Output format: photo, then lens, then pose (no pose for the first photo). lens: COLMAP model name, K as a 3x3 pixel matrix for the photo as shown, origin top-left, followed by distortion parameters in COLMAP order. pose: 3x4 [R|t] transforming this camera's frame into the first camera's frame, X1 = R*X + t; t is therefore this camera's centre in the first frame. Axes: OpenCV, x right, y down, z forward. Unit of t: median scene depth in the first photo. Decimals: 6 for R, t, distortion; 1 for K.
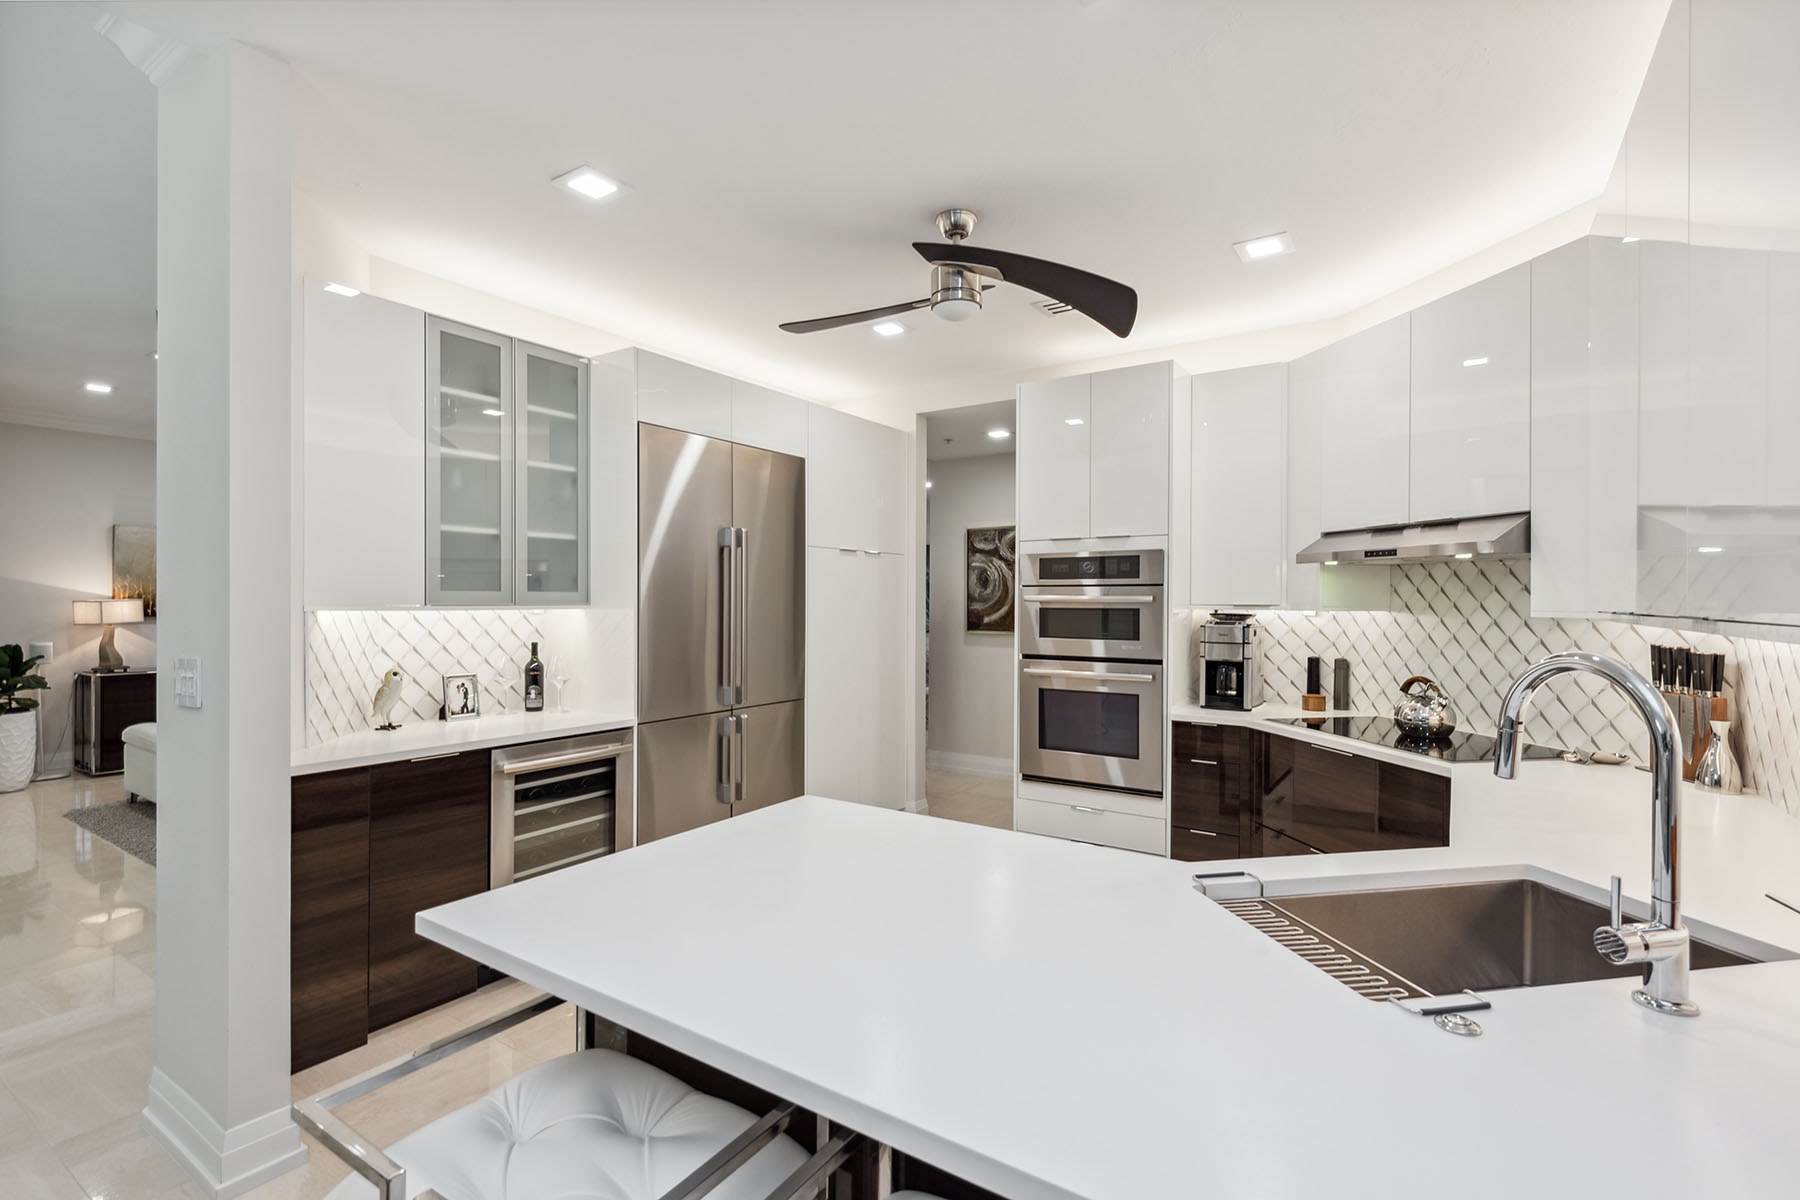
lens RADIAL K [[855.1, 0, 894.0], [0, 855.1, 603.5], [0, 0, 1]] dist [0.001234, 0.000085]
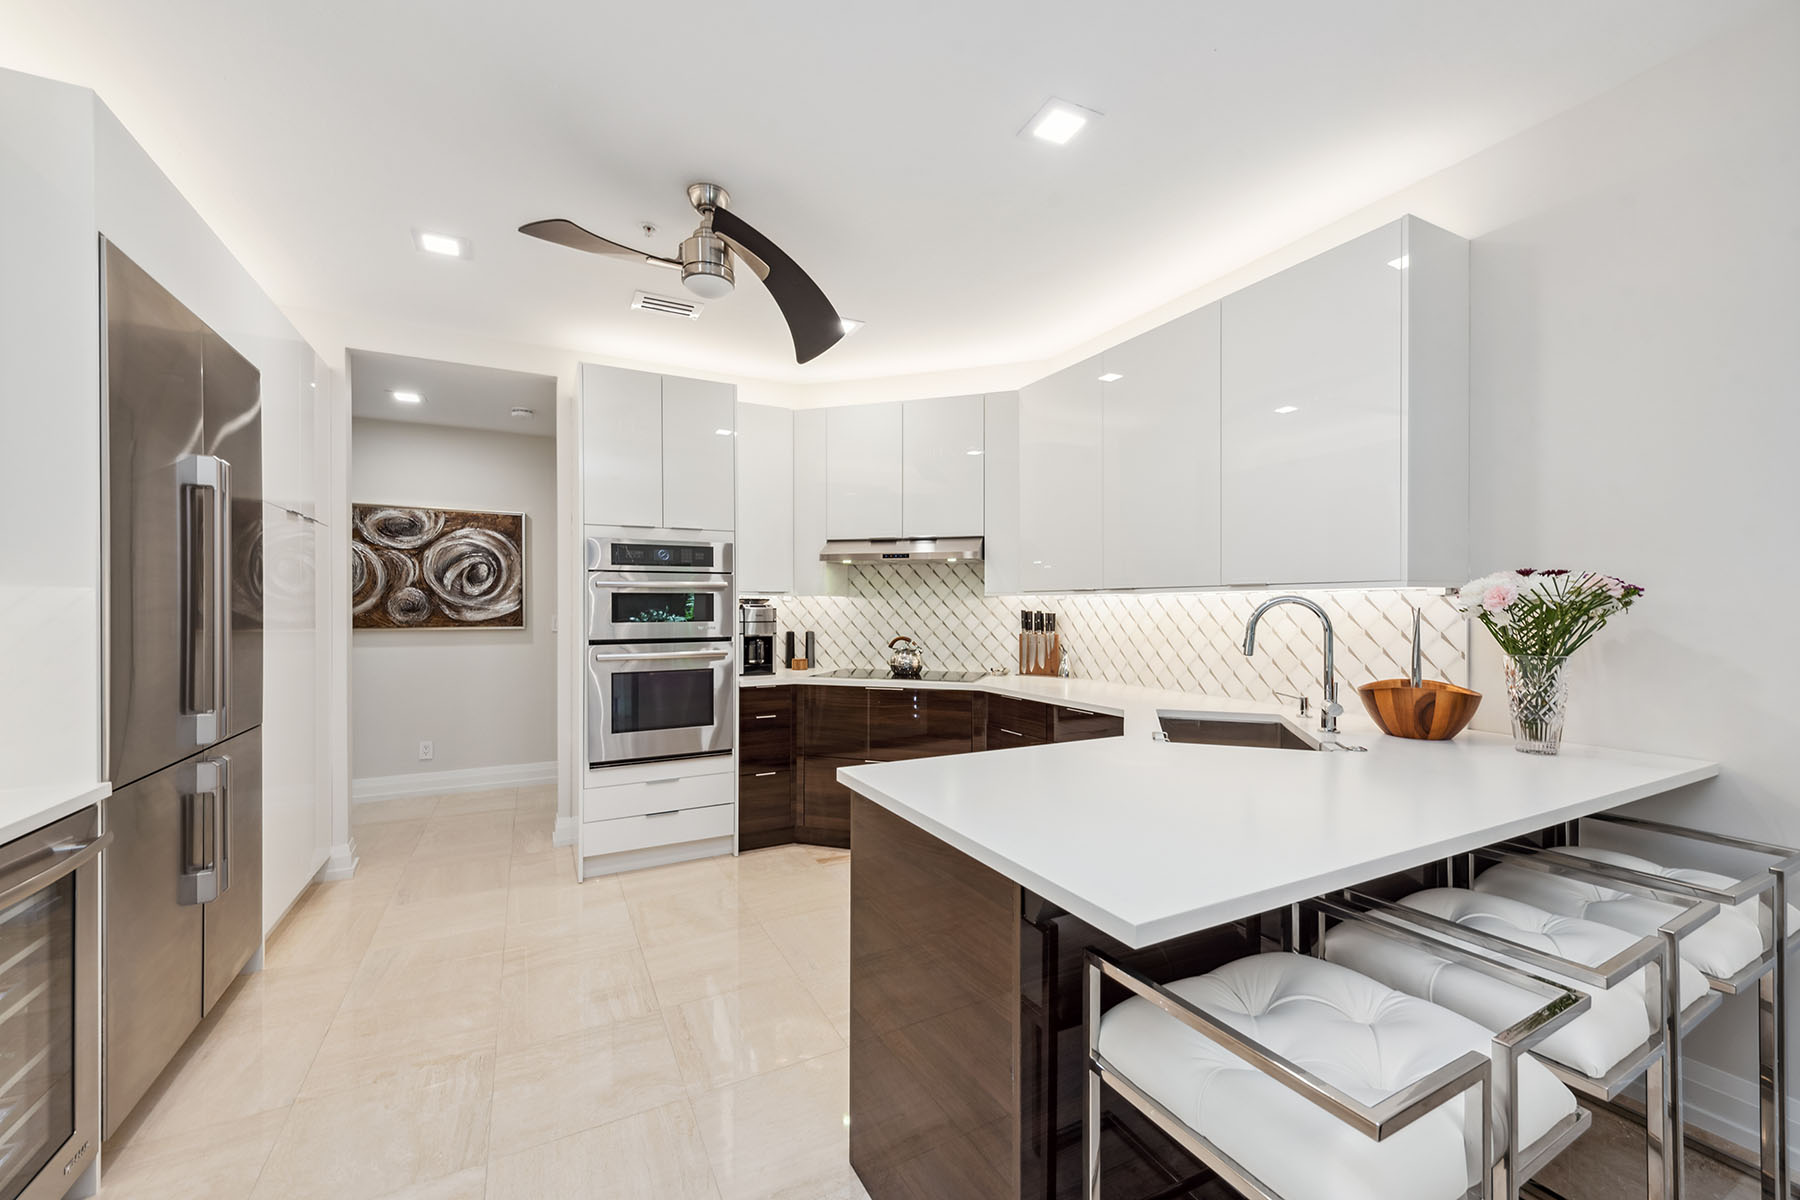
lens RADIAL K [[706.2, 0, 903.8], [0, 706.2, 606.0], [0, 0, 1]] dist [0.001346, 0.000098]
pose [[0.459381, -0.004155, 0.888229, -0.447326], [0.003694, 0.999989, 0.002767, 0.021761], [-0.888231, 0.002010, 0.459392, 0.346629]]
